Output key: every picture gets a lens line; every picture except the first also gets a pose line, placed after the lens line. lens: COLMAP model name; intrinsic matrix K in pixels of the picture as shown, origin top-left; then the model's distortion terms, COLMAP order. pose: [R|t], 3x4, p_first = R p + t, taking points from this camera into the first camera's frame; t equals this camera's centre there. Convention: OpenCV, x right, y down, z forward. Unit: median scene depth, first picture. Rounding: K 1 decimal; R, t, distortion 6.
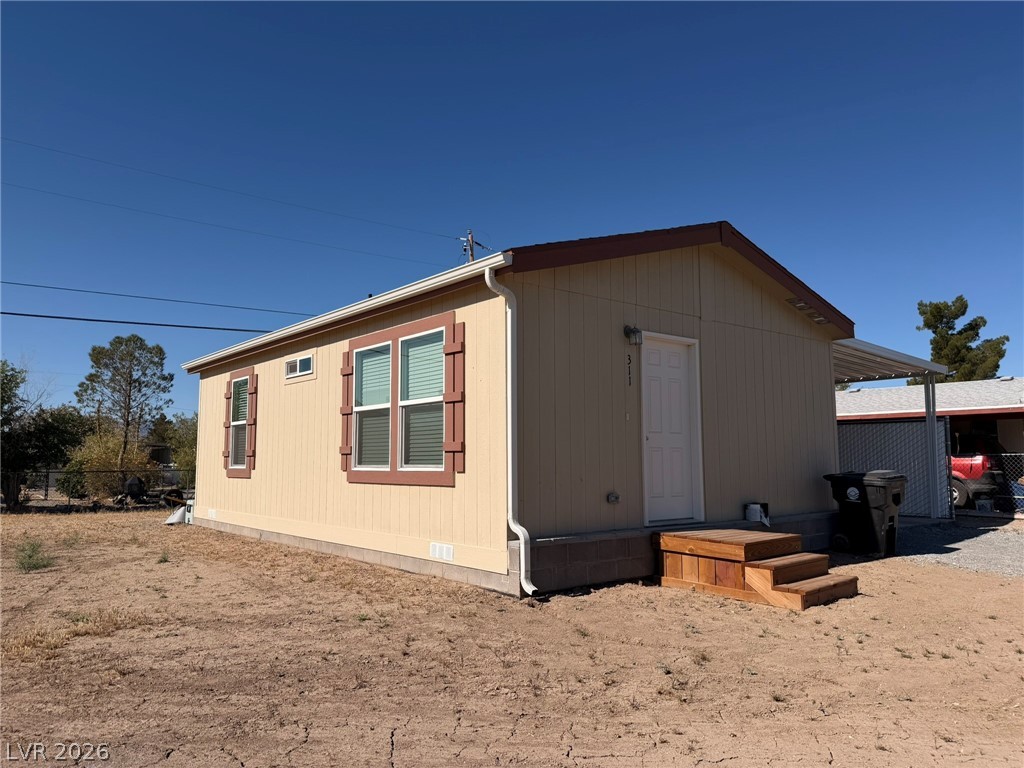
lens RADIAL K [[711.5, 0, 500.4], [0, 711.5, 384.0], [0, 0, 1]] dist [0.043210, -0.047770]
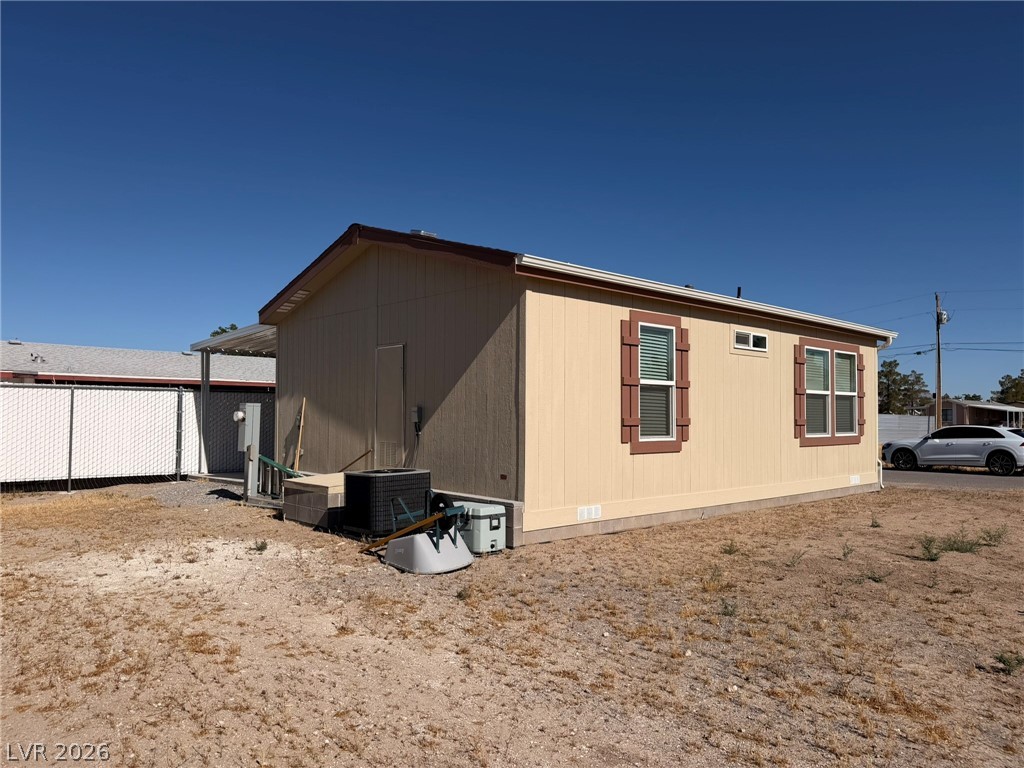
lens RADIAL K [[716.8, 0, 512.0], [0, 716.8, 384.0], [0, 0, 1]] dist [0.080135, -0.090968]
pose [[-0.065418, 0.048395, 0.996684, -1.074424], [-0.105069, 0.992937, -0.055109, 0.108995], [-0.992311, -0.108326, -0.059871, 1.155715]]
